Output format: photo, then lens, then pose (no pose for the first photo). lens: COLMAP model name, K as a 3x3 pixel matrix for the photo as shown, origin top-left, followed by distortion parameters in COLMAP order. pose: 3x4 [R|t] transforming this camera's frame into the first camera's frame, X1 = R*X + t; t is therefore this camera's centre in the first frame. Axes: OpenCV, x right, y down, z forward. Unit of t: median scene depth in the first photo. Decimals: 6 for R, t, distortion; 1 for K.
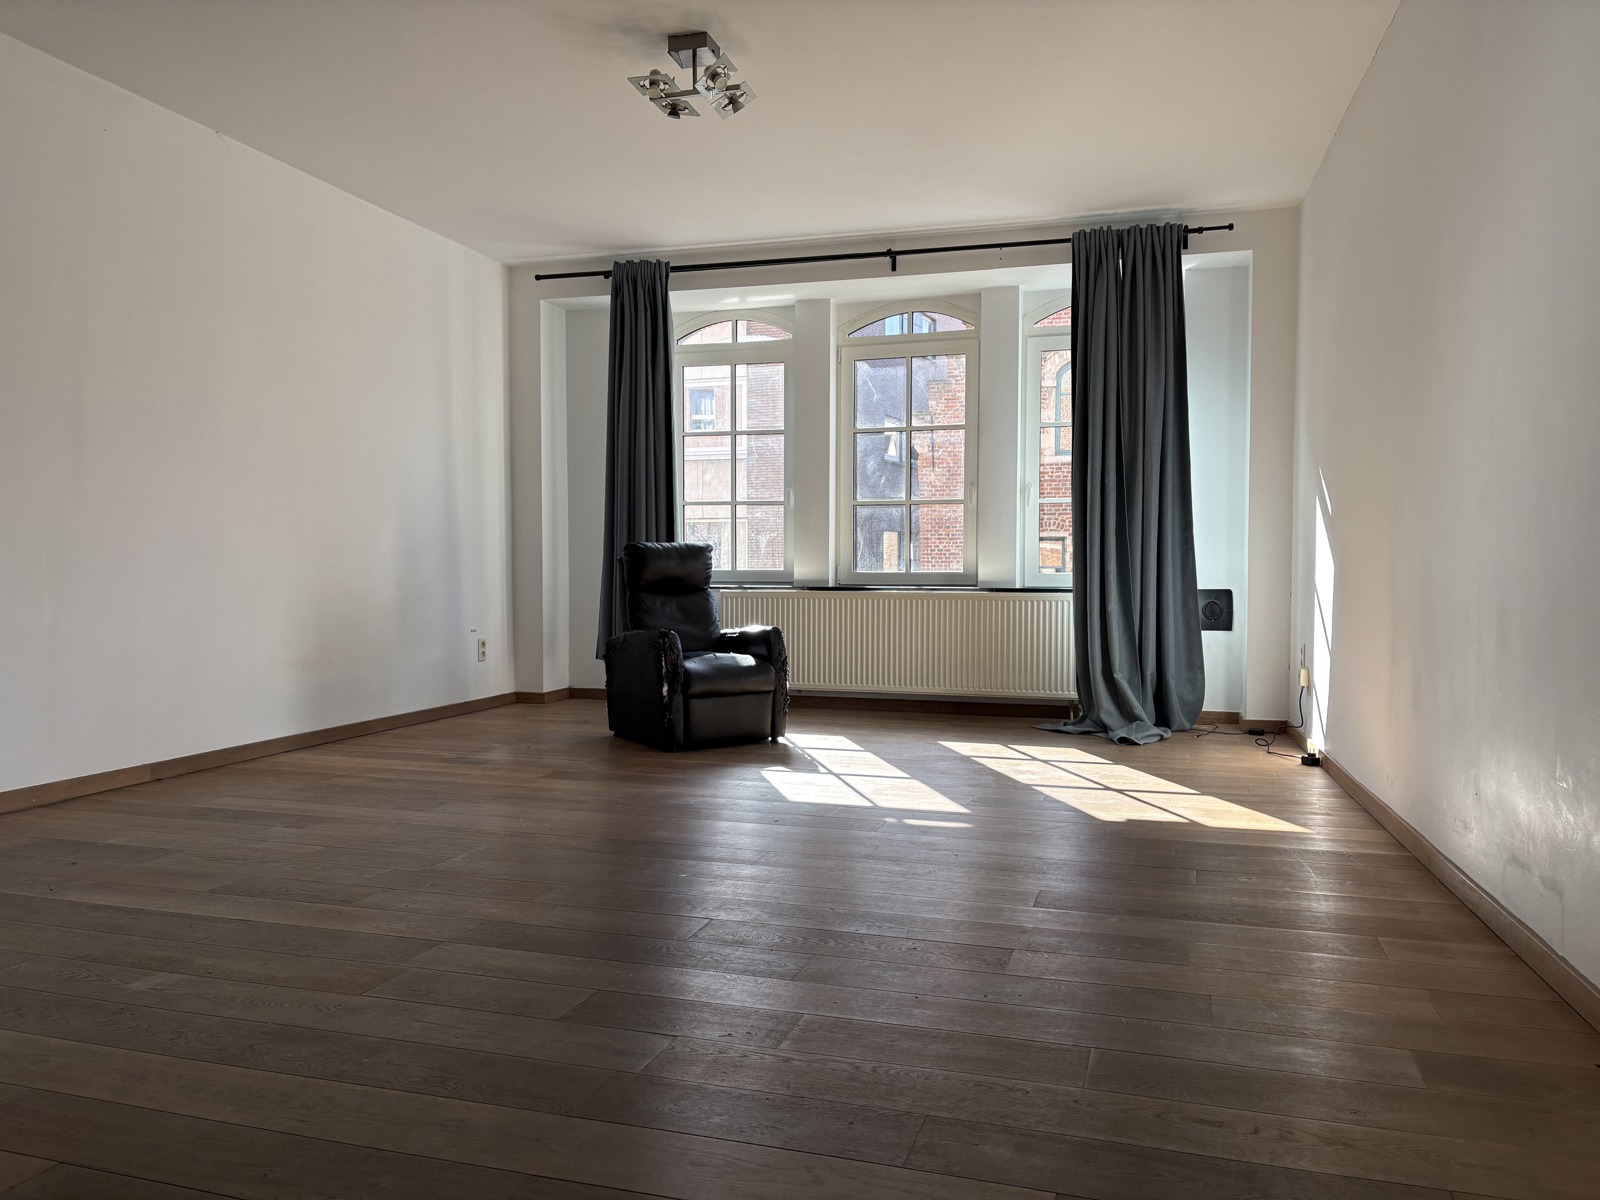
lens RADIAL K [[1198.9, 0, 799.3], [0, 1198.9, 599.3], [0, 0, 1]] dist [0.024985, -0.000168]
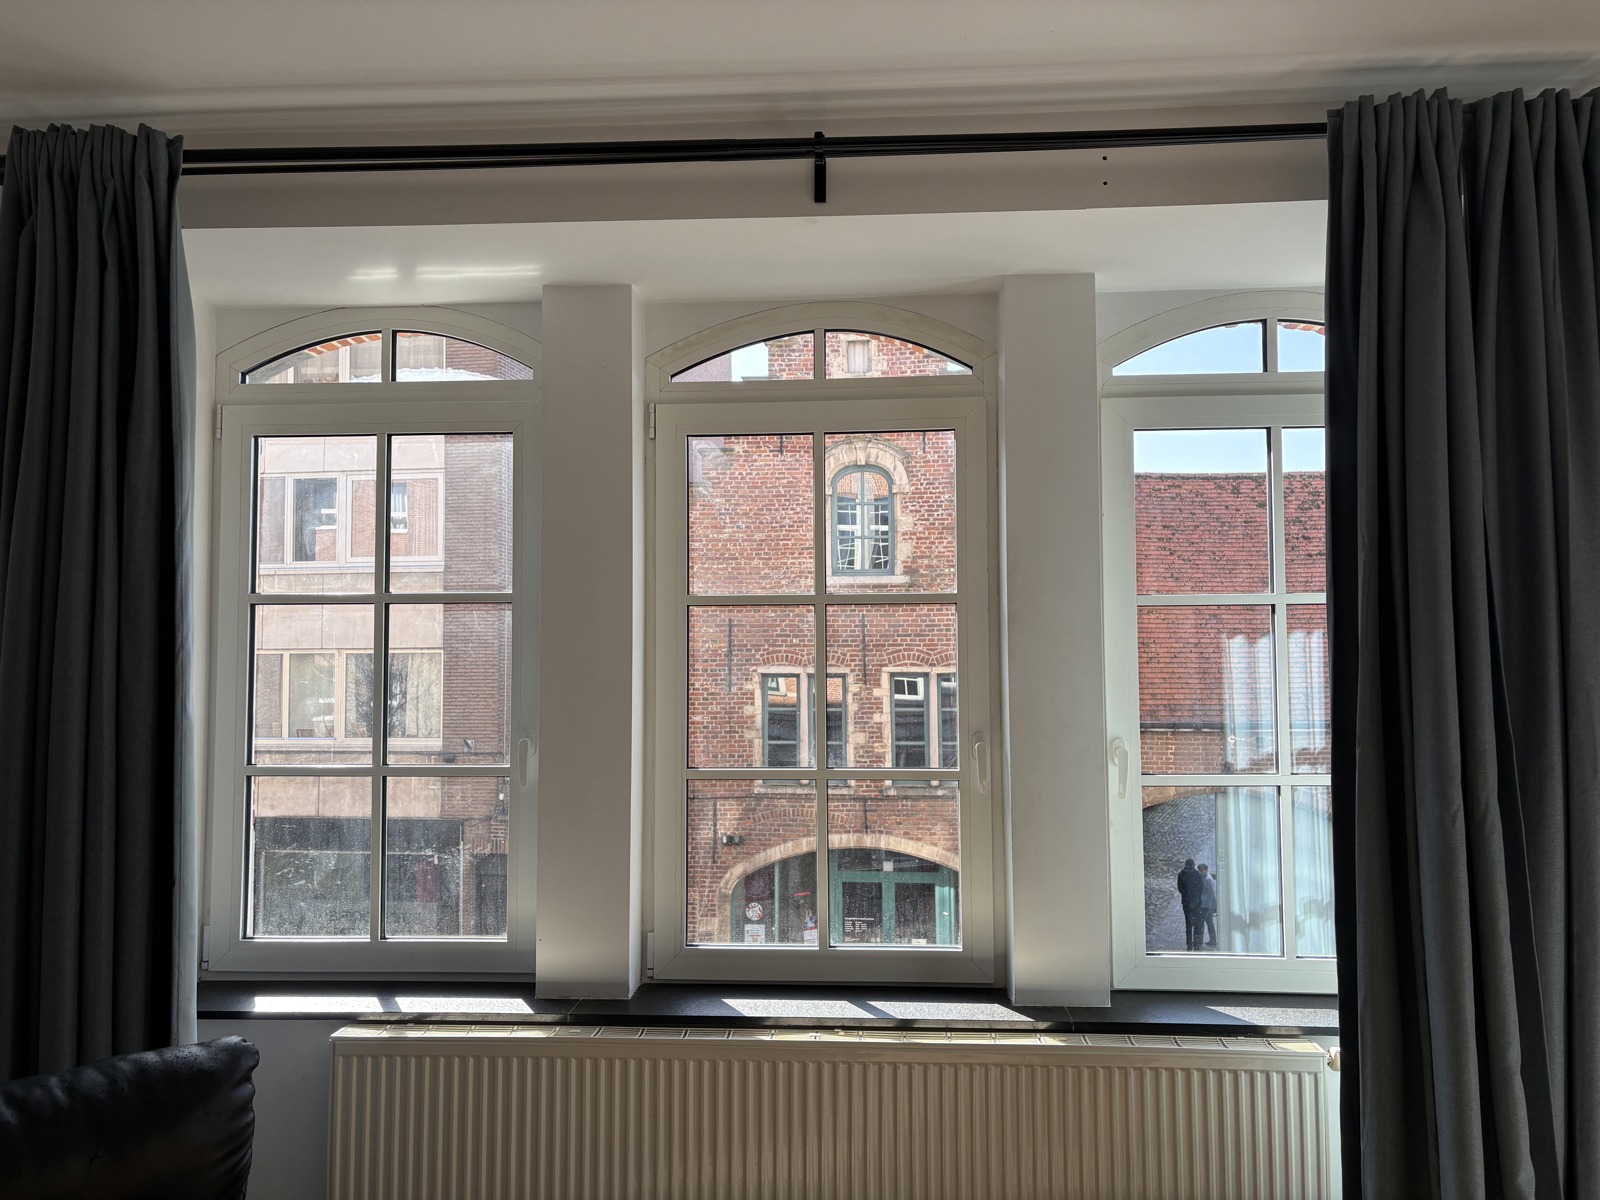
lens RADIAL K [[1198.9, 0, 803.5], [0, 1198.9, 601.9], [0, 0, 1]] dist [0.024985, -0.000168]
pose [[0.972008, 0.004229, 0.234909, -0.012984], [0.013160, 0.997288, -0.072408, -0.111156], [-0.234578, 0.073473, 0.969317, 0.592978]]
